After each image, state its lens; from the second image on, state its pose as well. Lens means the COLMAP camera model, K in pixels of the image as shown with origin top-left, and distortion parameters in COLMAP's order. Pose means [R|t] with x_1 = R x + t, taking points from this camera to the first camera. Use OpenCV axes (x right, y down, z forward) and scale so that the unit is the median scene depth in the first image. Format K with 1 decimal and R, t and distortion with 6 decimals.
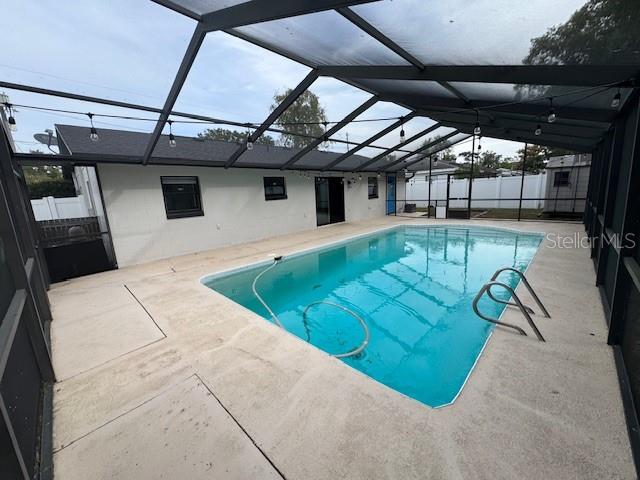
lens RADIAL K [[258.4, 0, 319.8], [0, 258.4, 238.3], [0, 0, 1]] dist [-0.003349, -0.000204]
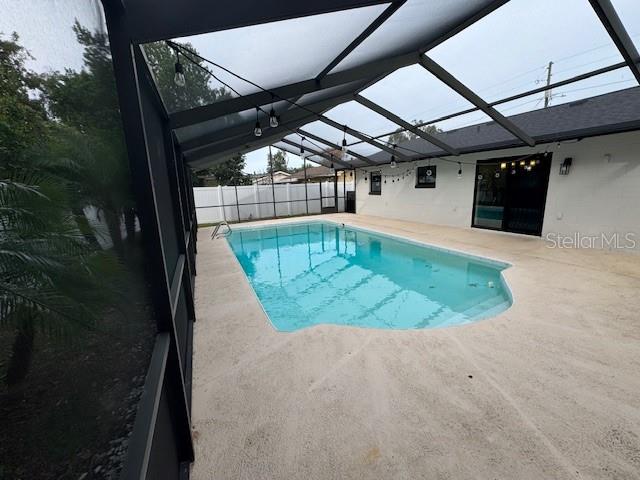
lens RADIAL K [[258.4, 0, 320.1], [0, 258.4, 240.4], [0, 0, 1]] dist [-0.003349, -0.000204]
pose [[-0.352002, 0.241988, -0.904177, 0.943054], [-0.132600, 0.943367, 0.304099, -0.203420], [0.926559, 0.226937, -0.299979, 0.932496]]
